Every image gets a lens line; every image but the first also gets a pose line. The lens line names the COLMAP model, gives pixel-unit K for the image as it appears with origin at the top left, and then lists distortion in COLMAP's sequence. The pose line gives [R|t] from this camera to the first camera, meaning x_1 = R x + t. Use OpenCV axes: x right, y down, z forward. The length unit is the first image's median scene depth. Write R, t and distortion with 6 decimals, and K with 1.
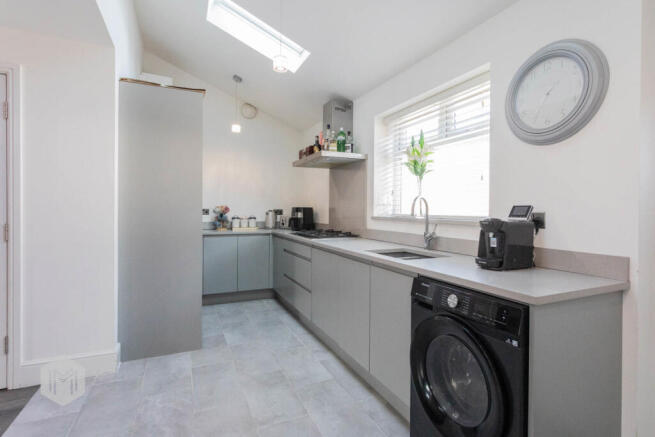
lens RADIAL K [[336.5, 0, 330.2], [0, 336.5, 207.7], [0, 0, 1]] dist [0.000160, 0.000179]
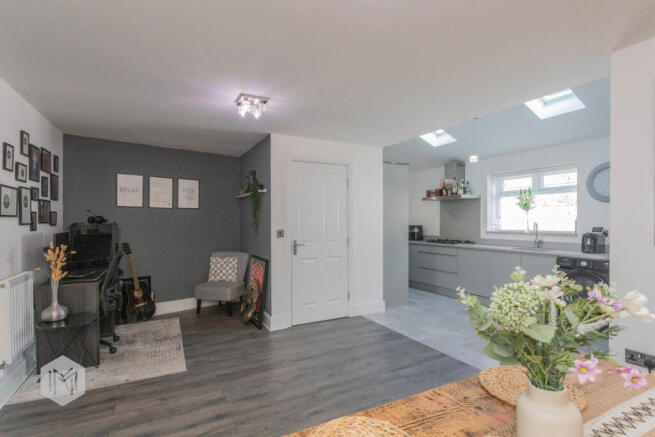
lens RADIAL K [[320.2, 0, 325.9], [0, 320.2, 219.5], [0, 0, 1]] dist [-0.000501, 0.000170]
pose [[0.999102, -0.006990, 0.041779, -0.970717], [0.007099, 0.999972, -0.002465, -0.046276], [-0.041761, 0.002760, 0.999124, -0.794514]]
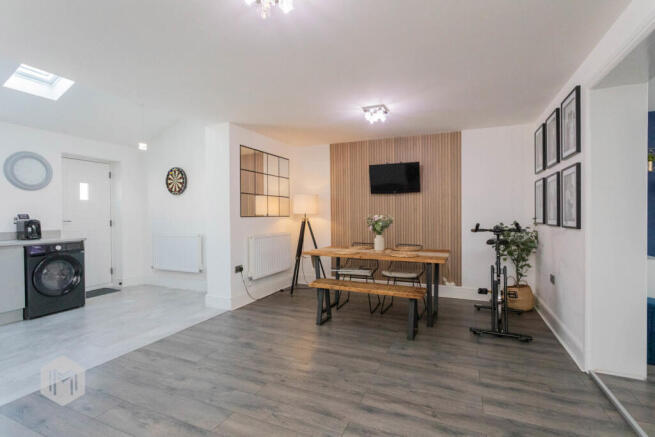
lens RADIAL K [[320.2, 0, 325.9], [0, 320.2, 219.5], [0, 0, 1]] dist [-0.000501, 0.000170]
pose [[-0.662791, -0.005483, 0.748784, -1.689331], [0.005361, 0.999913, 0.012067, 0.007424], [-0.748785, 0.012012, -0.662704, 0.585405]]
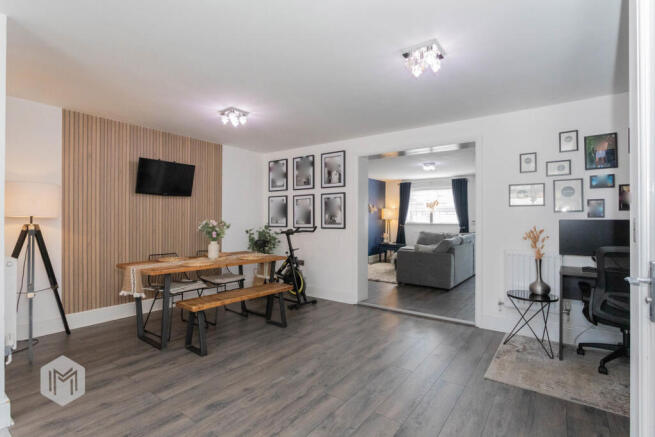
lens RADIAL K [[320.2, 0, 325.9], [0, 320.2, 219.5], [0, 0, 1]] dist [-0.000501, 0.000170]
pose [[-0.873949, -0.001798, -0.486013, -0.546936], [-0.004281, 0.999983, 0.003999, -0.004981], [0.485998, 0.005576, -0.873942, 0.865666]]
